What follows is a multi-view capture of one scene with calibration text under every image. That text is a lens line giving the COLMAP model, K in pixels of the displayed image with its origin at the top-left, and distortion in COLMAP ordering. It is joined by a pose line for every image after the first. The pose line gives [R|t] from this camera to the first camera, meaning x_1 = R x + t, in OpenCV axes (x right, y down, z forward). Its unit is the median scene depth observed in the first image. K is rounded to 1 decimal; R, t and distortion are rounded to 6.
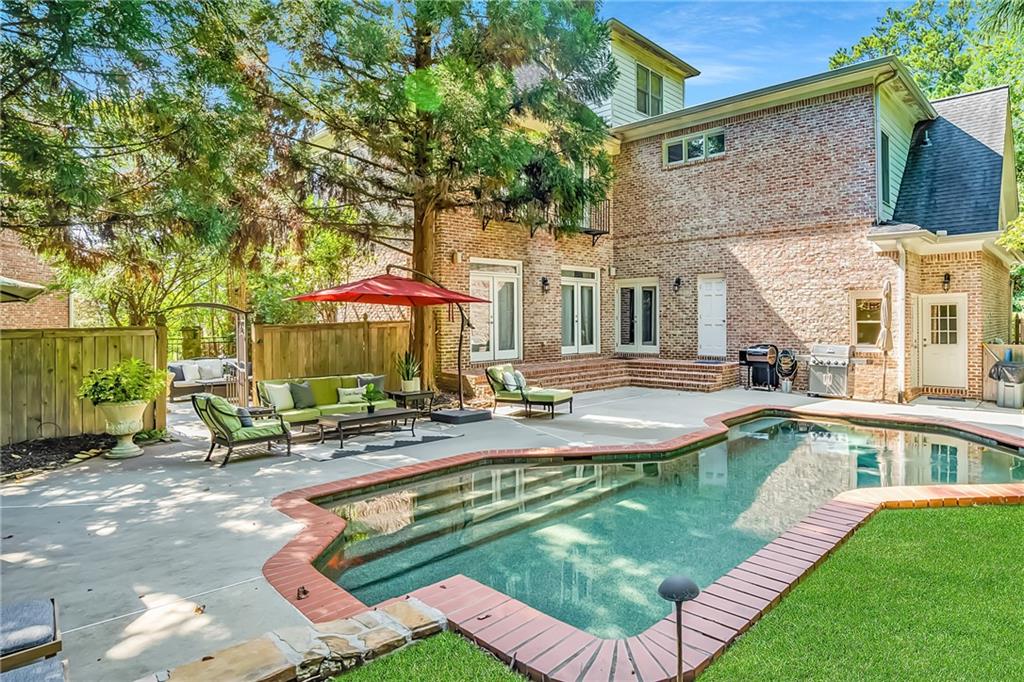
lens RADIAL K [[685.5, 0, 515.6], [0, 685.5, 332.3], [0, 0, 1]] dist [-0.038551, -0.000947]
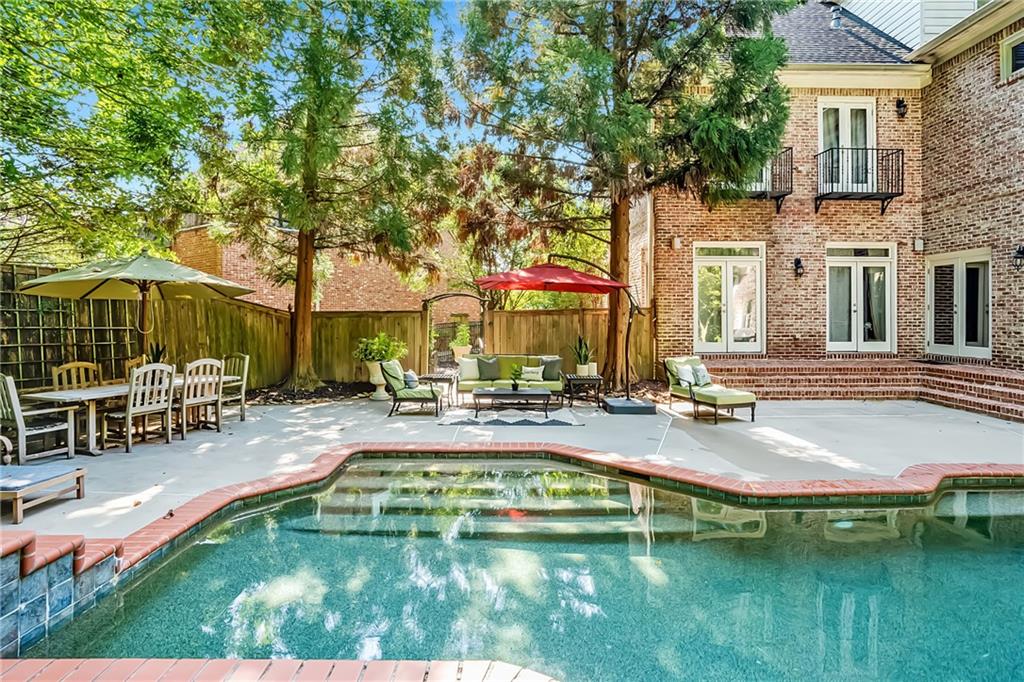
lens RADIAL K [[525.2, 0, 504.1], [0, 525.2, 322.9], [0, 0, 1]] dist [-0.002113, 0.003007]
pose [[0.669841, 0.024875, -0.742088, 0.298242], [-0.024666, 0.999633, 0.011244, 0.000730], [0.742095, 0.010773, 0.670208, 0.315090]]
